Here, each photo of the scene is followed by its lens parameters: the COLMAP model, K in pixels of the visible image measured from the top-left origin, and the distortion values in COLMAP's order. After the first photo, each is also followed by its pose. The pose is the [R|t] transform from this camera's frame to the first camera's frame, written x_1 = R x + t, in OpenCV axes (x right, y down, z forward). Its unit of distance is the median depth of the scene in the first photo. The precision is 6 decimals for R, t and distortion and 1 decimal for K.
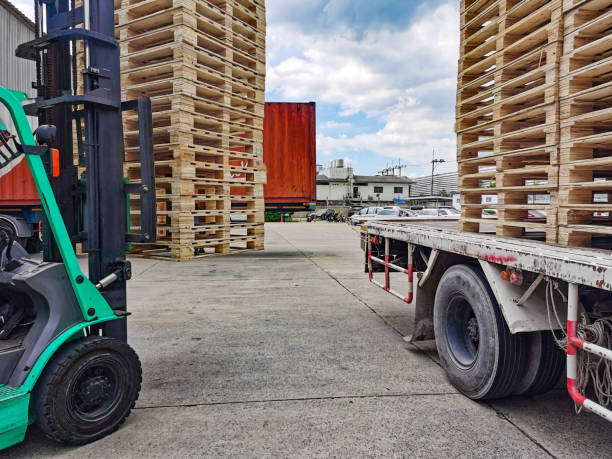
lens RADIAL K [[481.7, 0, 297.3], [0, 481.7, 229.5], [0, 0, 1]] dist [0.041753, -0.072813]
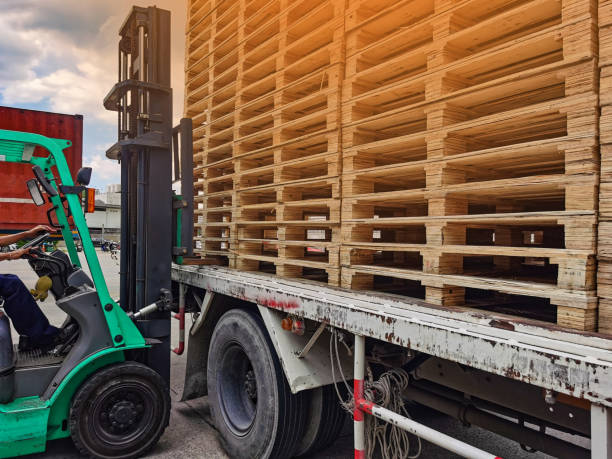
lens RADIAL K [[478.3, 0, 308.9], [0, 478.3, 227.1], [0, 0, 1]] dist [0.064399, -0.080412]
pose [[0.894762, 0.027480, 0.445697, 0.081316], [0.002783, 0.997742, -0.067105, -0.018571], [-0.446534, 0.061283, 0.892665, 0.210491]]
